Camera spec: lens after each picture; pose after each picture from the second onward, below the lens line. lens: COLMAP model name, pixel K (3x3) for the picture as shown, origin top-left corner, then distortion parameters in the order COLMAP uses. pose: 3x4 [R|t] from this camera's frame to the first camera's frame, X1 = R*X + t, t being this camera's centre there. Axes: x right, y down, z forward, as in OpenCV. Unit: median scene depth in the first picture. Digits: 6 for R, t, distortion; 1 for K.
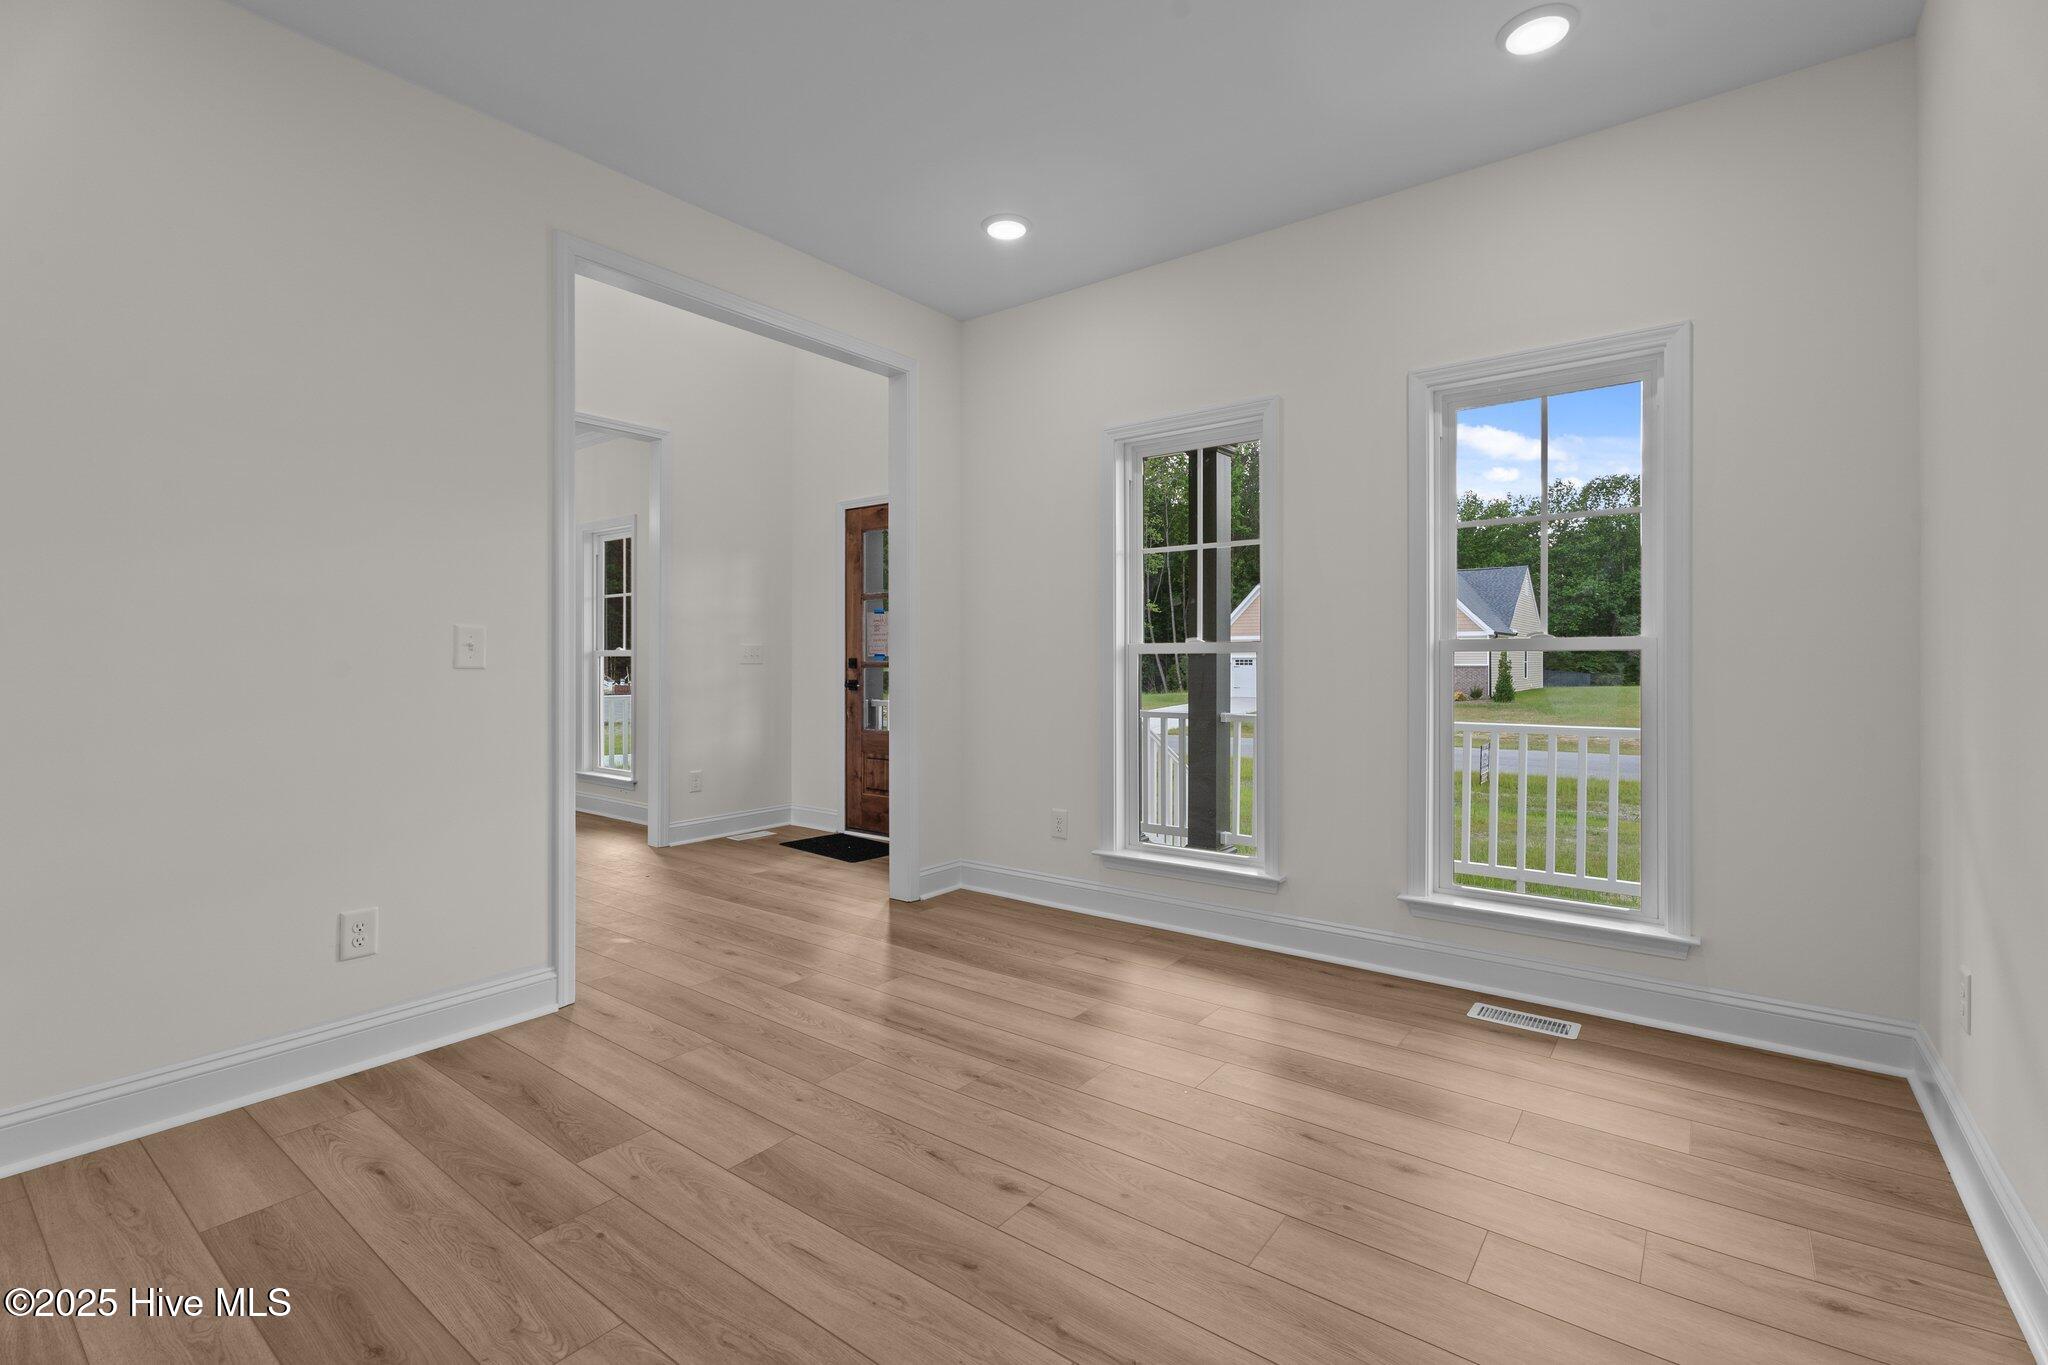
lens RADIAL K [[909.2, 0, 1019.1], [0, 909.2, 682.6], [0, 0, 1]] dist [0.013005, 0.000429]
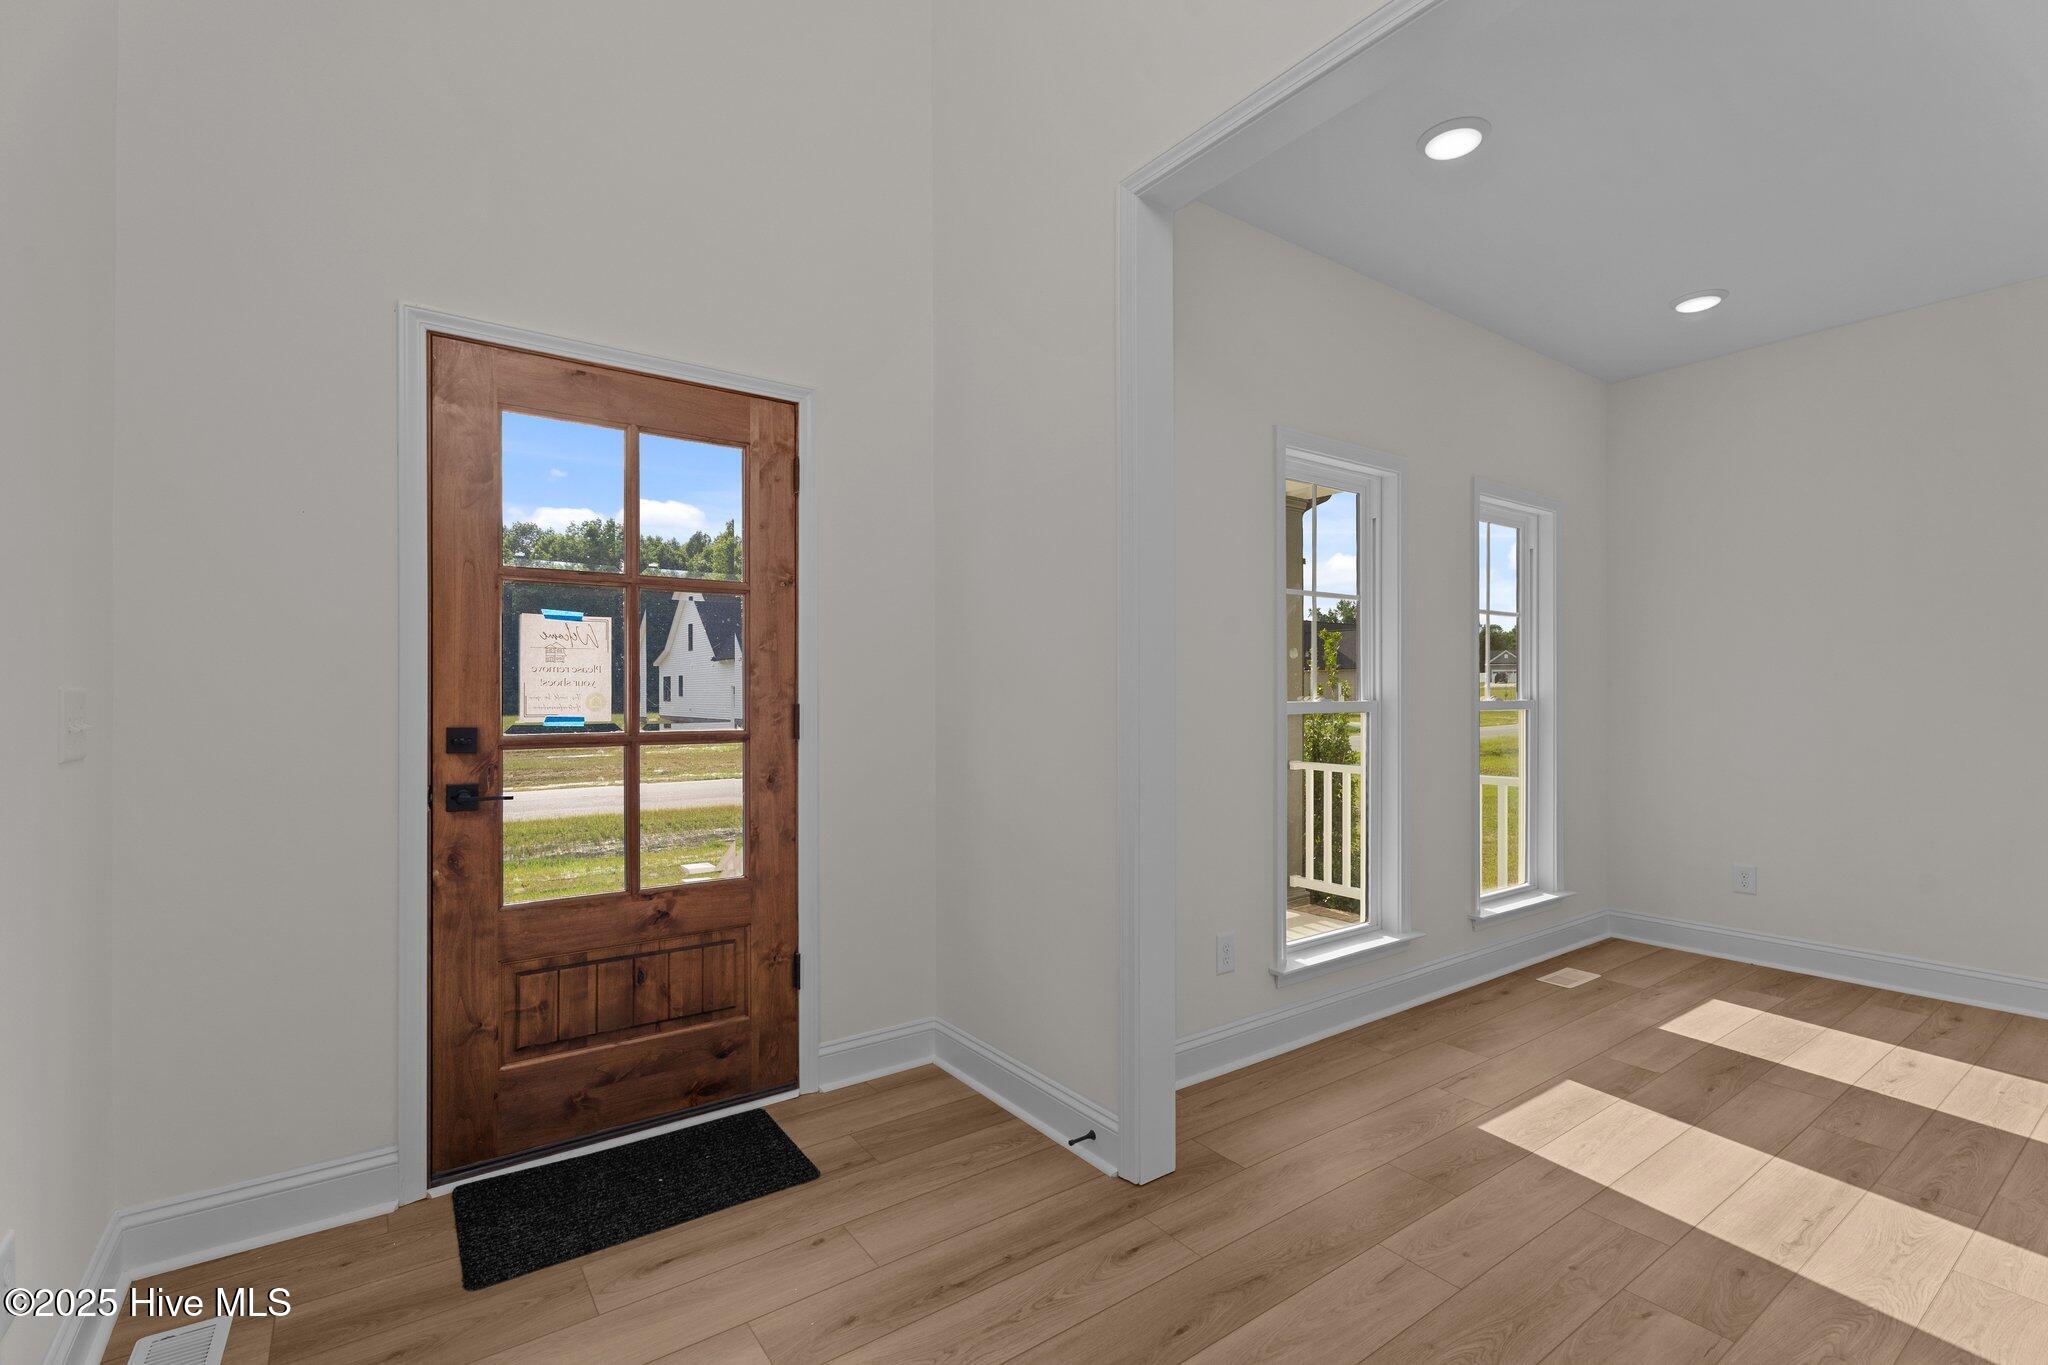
lens RADIAL K [[909.2, 0, 1024.9], [0, 909.2, 698.0], [0, 0, 1]] dist [0.013005, 0.000429]
pose [[0.269925, 0.002609, 0.962878, -0.496816], [0.016573, 0.999836, -0.007356, -0.032495], [-0.962739, 0.017944, 0.269837, 0.677253]]
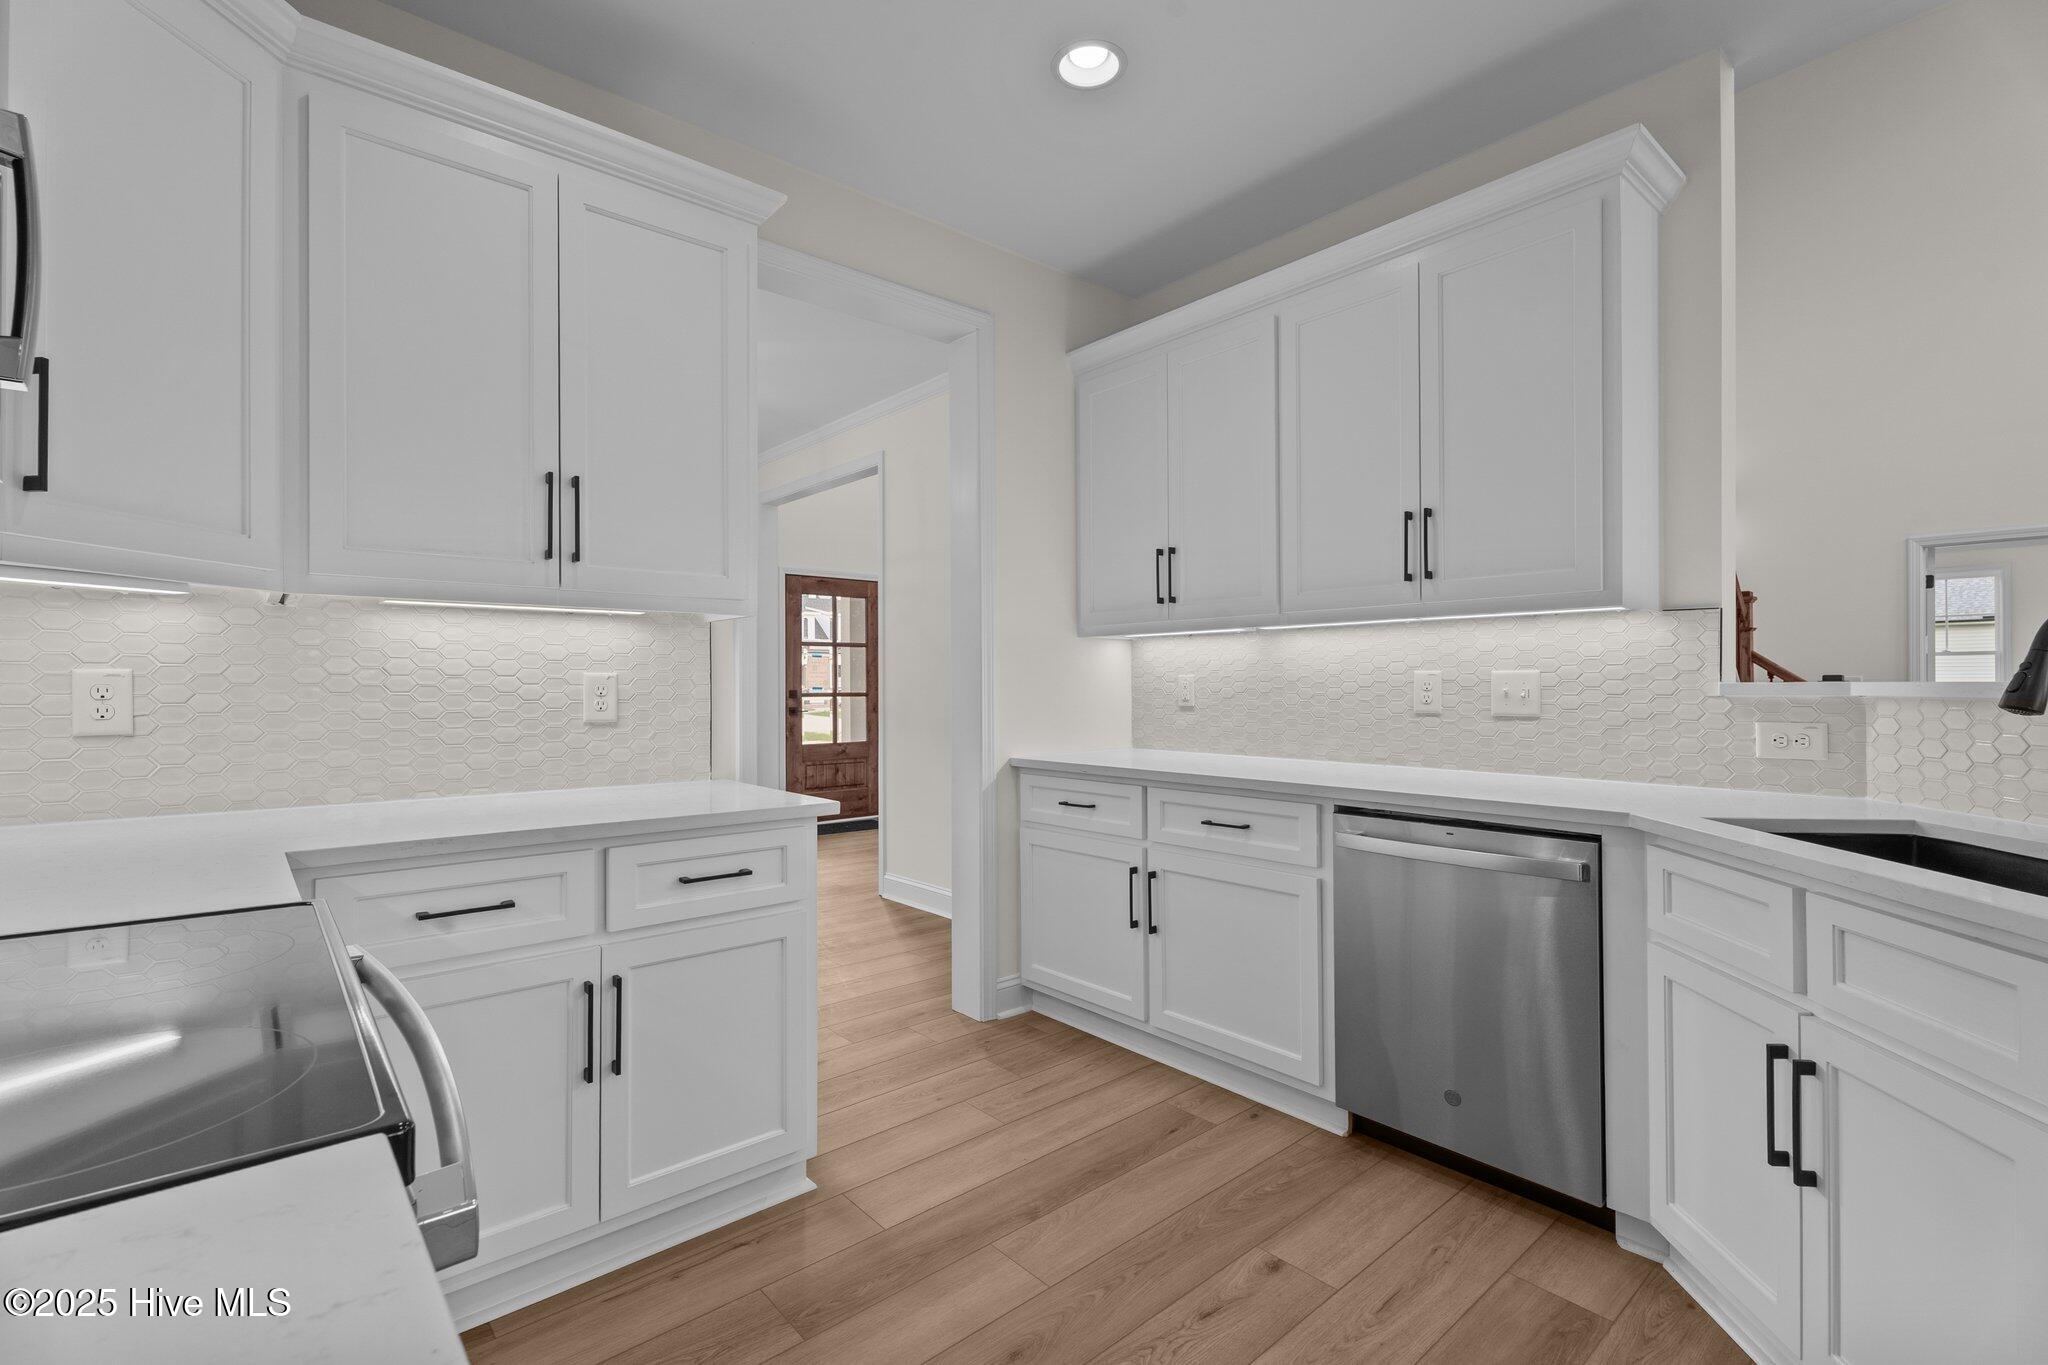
lens RADIAL K [[909.2, 0, 1021.5], [0, 909.2, 673.9], [0, 0, 1]] dist [0.013005, 0.000429]
pose [[0.199130, 0.005081, 0.979960, -1.402984], [0.022932, 0.999689, -0.009843, -0.030404], [-0.979705, 0.024432, 0.198951, 0.431029]]
